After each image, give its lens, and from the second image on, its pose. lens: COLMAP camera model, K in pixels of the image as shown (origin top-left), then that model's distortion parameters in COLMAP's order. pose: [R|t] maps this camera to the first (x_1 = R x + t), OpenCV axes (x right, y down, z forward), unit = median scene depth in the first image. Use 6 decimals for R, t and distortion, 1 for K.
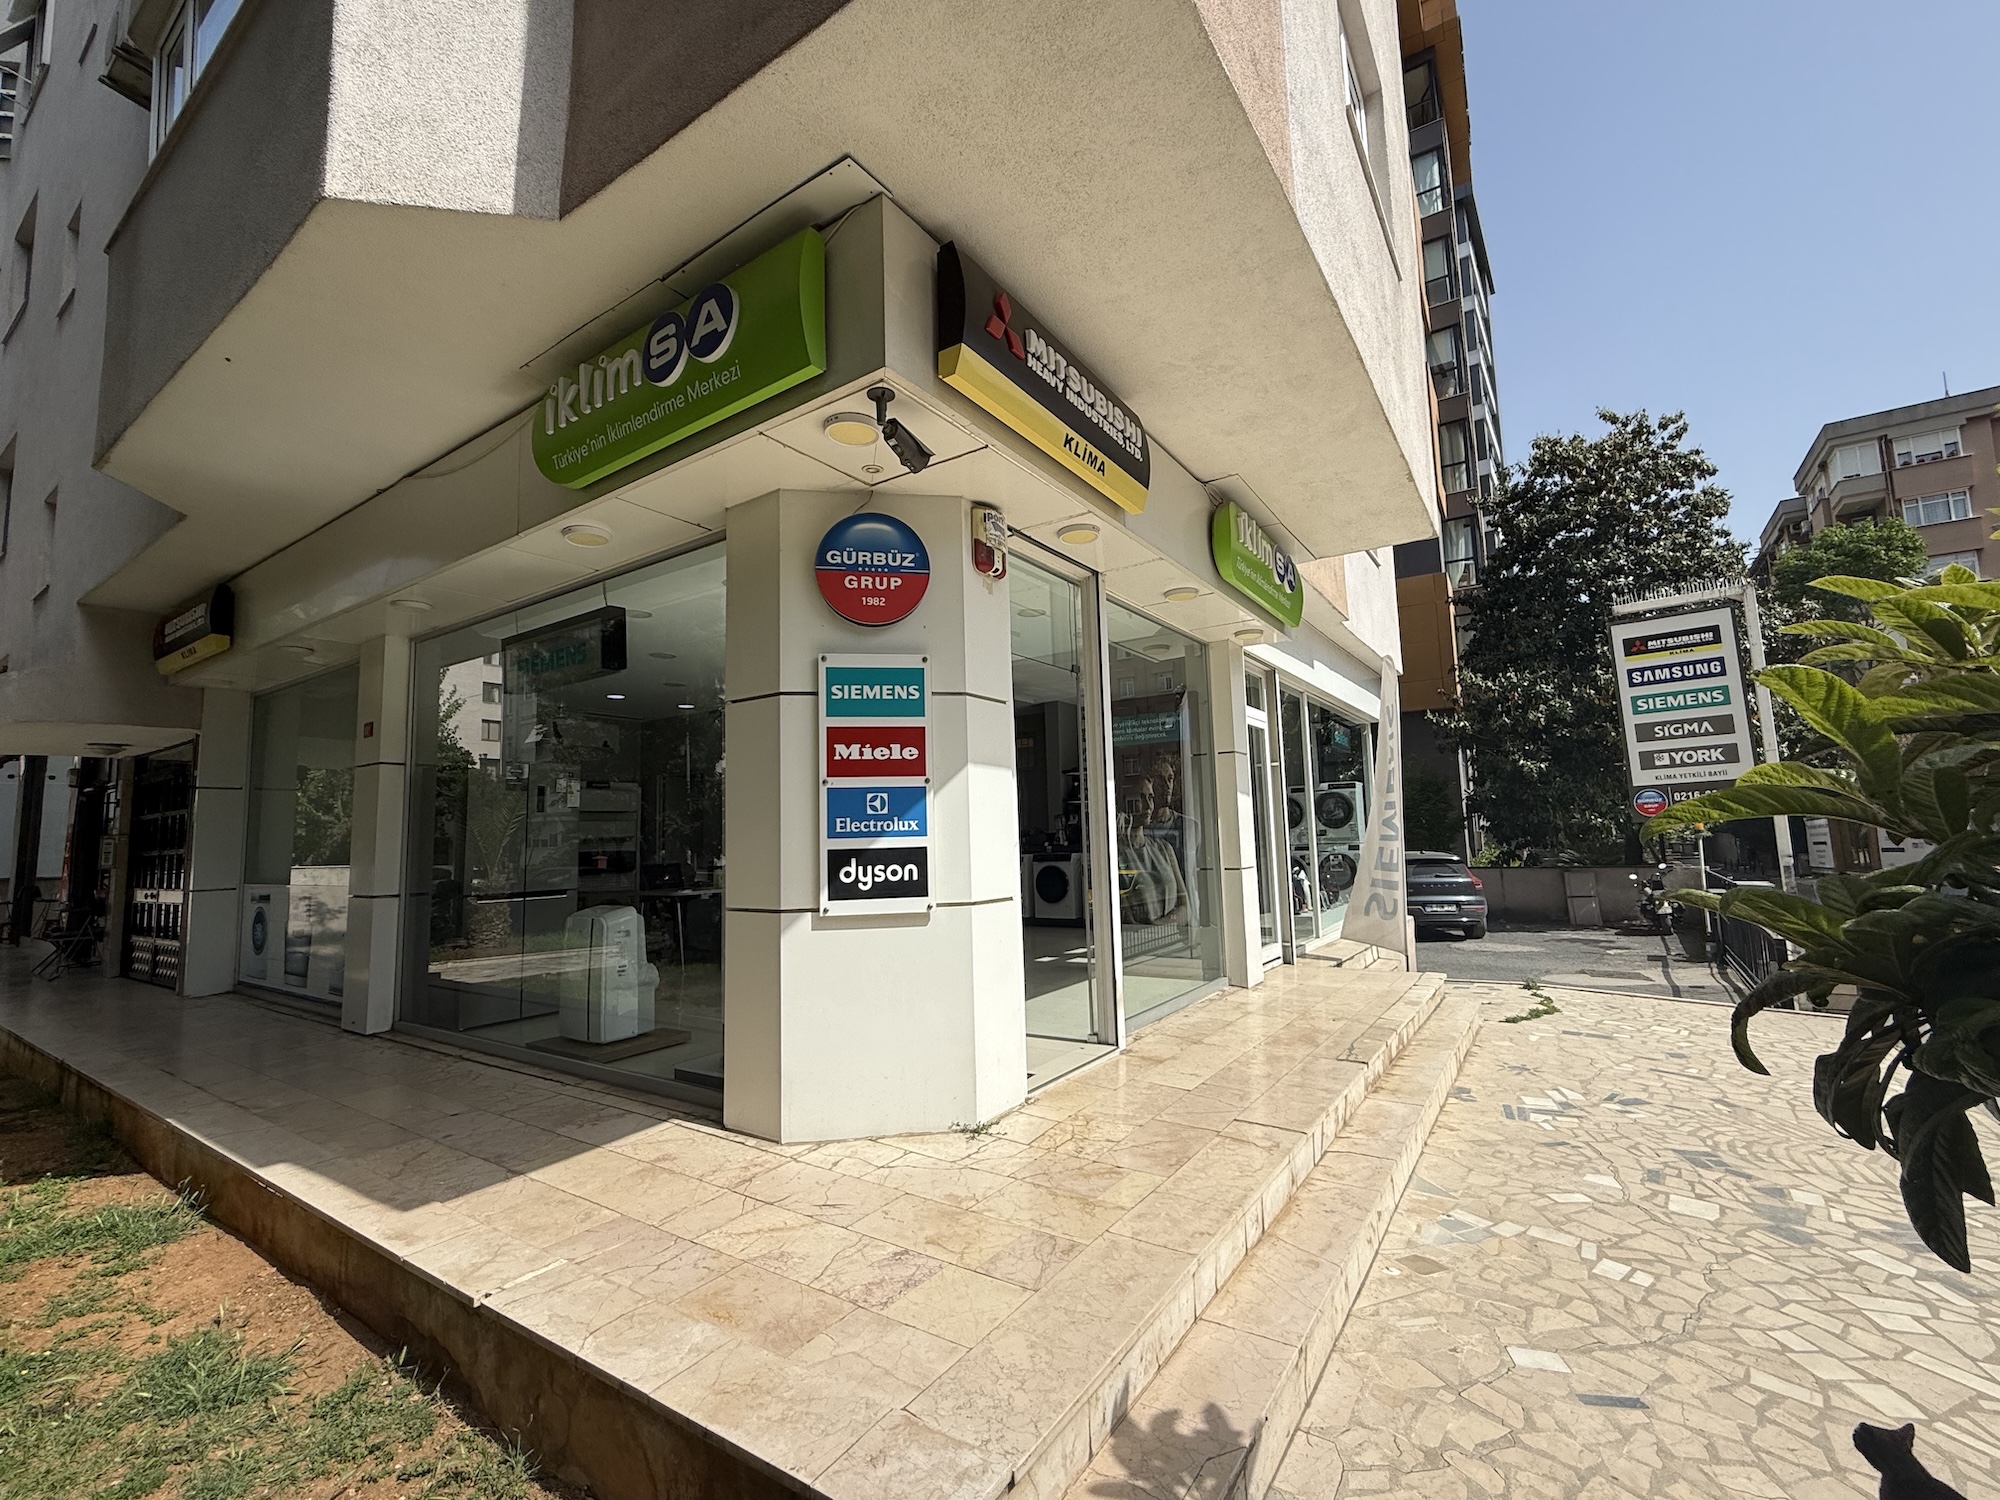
lens RADIAL K [[853.9, 0, 999.4], [0, 853.9, 742.0], [0, 0, 1]] dist [0.000554, -0.000056]
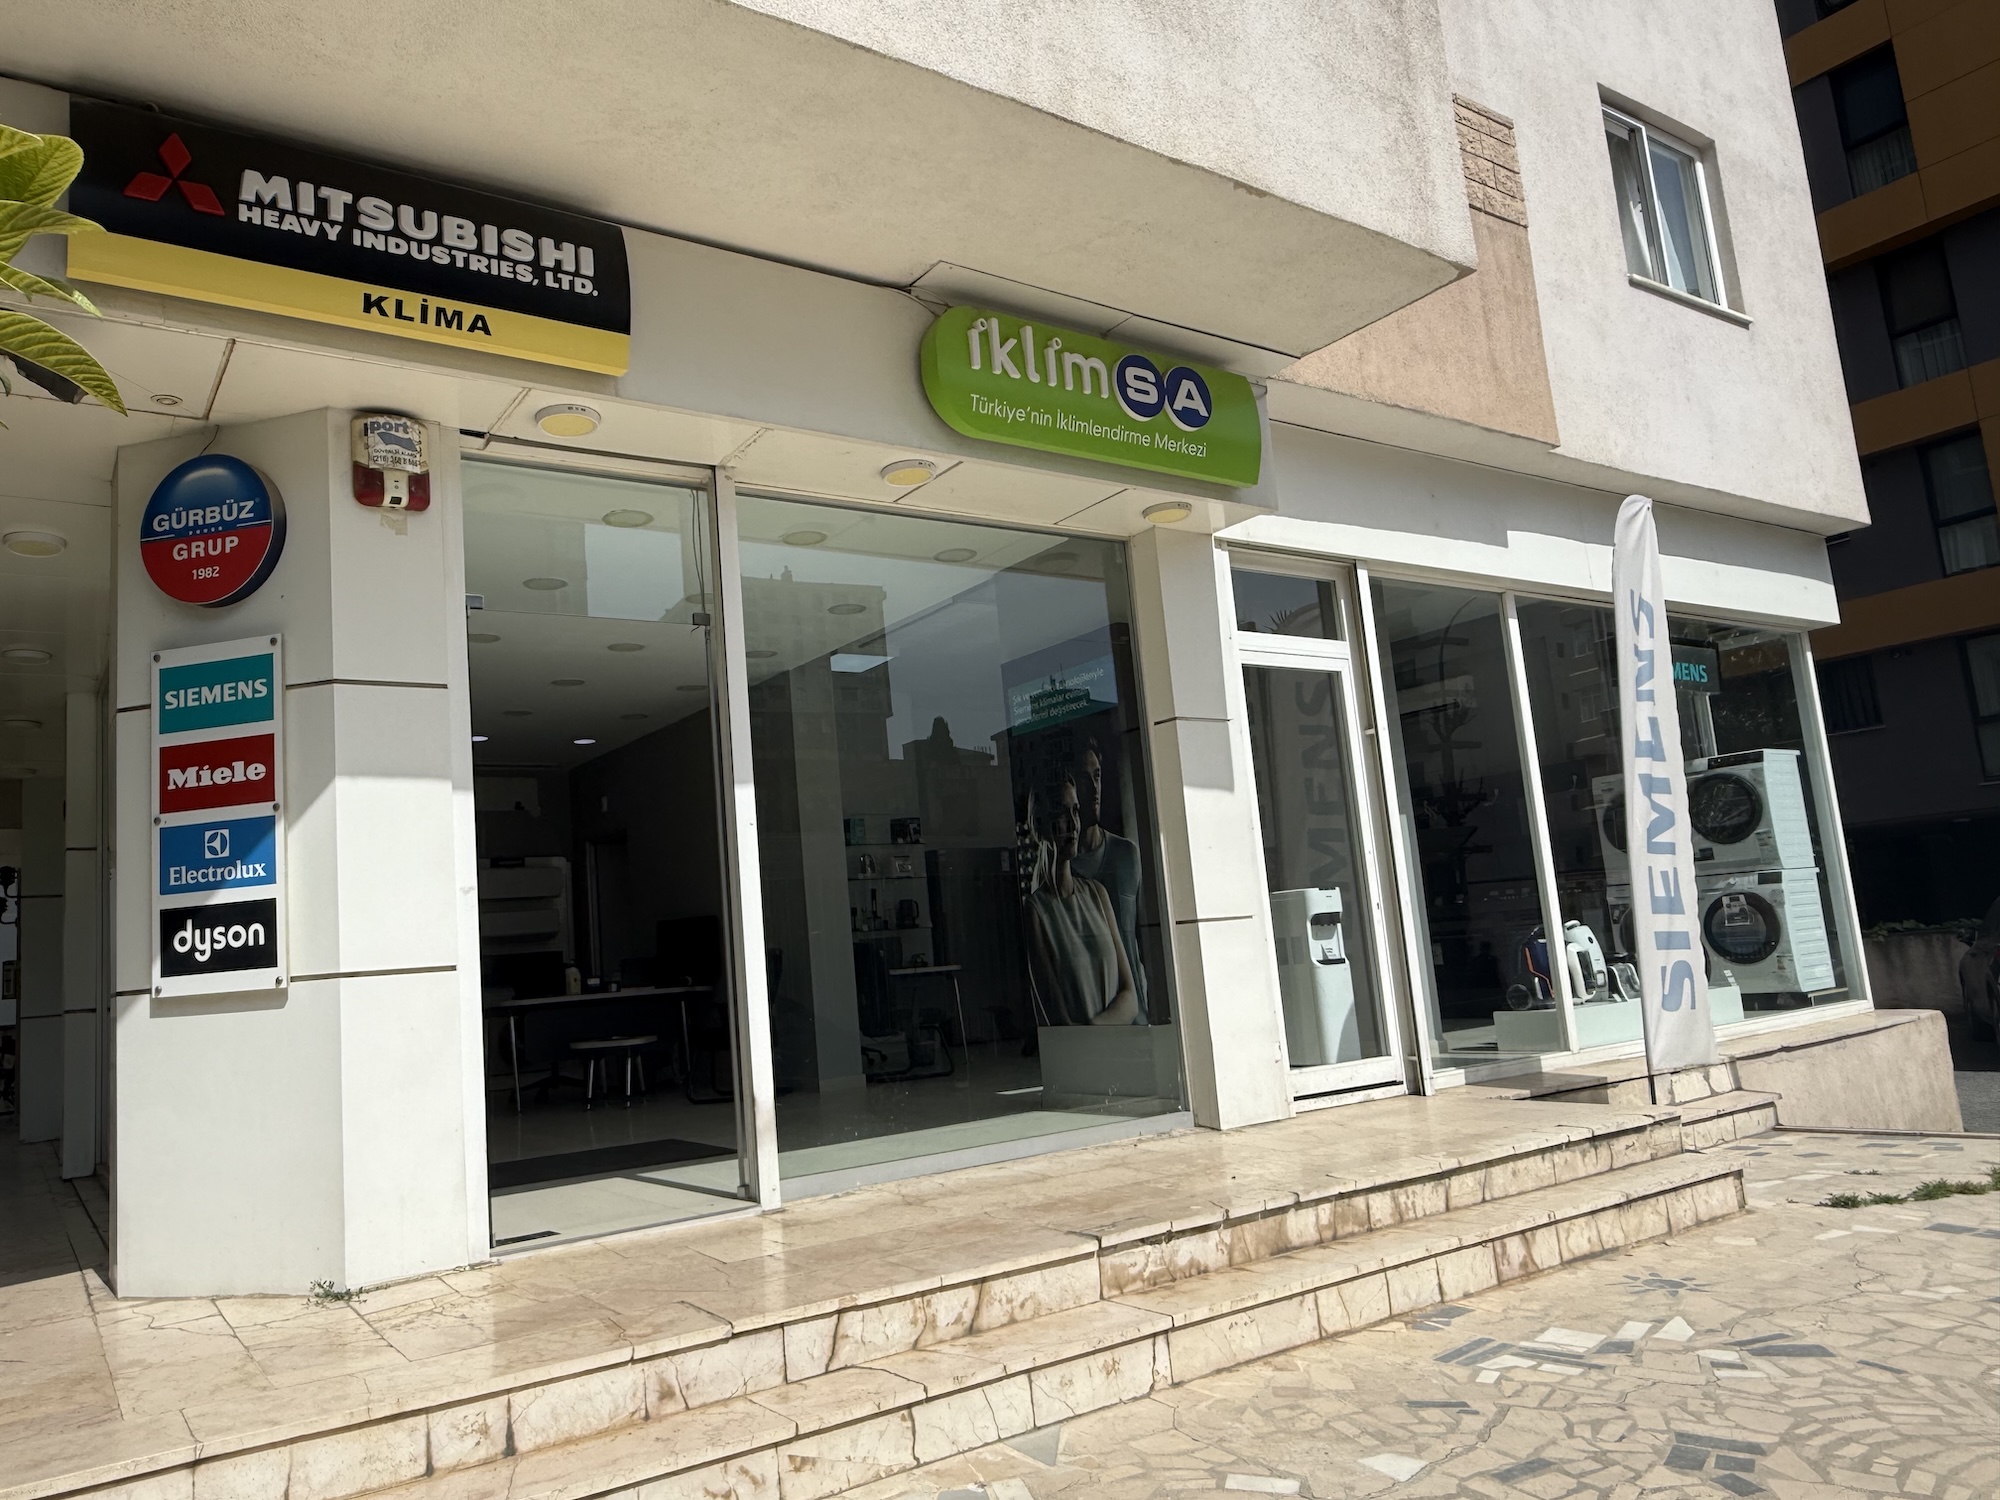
lens RADIAL K [[1408.8, 0, 997.1], [0, 1408.8, 746.7], [0, 0, 1]] dist [0.031127, -0.040190]
pose [[0.915835, -0.106210, -0.387253, 0.945972], [0.097590, 0.994344, -0.041916, 0.104499], [0.389515, 0.000596, 0.921020, 0.132790]]
